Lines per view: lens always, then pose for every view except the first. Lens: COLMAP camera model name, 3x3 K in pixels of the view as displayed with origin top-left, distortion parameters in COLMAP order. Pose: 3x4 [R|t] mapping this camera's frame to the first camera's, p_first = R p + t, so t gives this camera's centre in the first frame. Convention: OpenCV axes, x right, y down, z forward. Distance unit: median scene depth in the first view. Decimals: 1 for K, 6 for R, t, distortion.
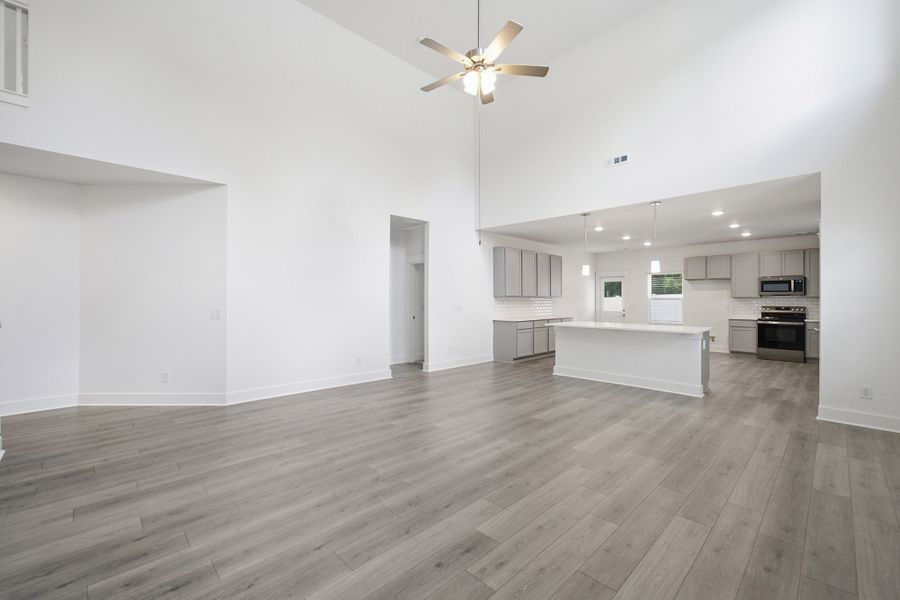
lens RADIAL K [[378.3, 0, 442.1], [0, 378.3, 300.4], [0, 0, 1]] dist [-0.013992, 0.004950]
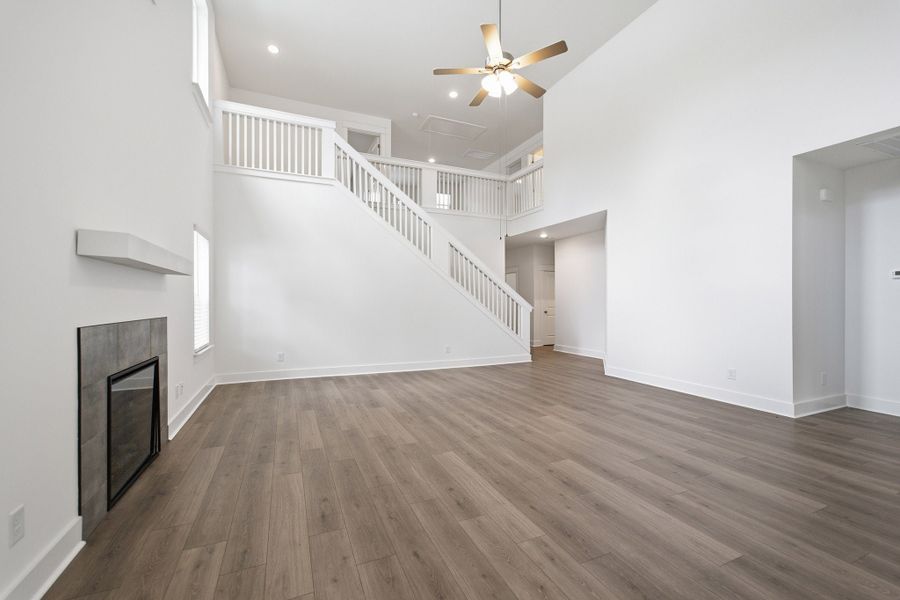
lens RADIAL K [[378.3, 0, 452.8], [0, 378.3, 297.4], [0, 0, 1]] dist [-0.013992, 0.004950]
pose [[-0.336194, -0.008767, -0.941752, 1.127329], [0.001280, 0.999951, -0.009765, 0.025638], [0.941792, -0.004488, -0.336167, 1.220759]]
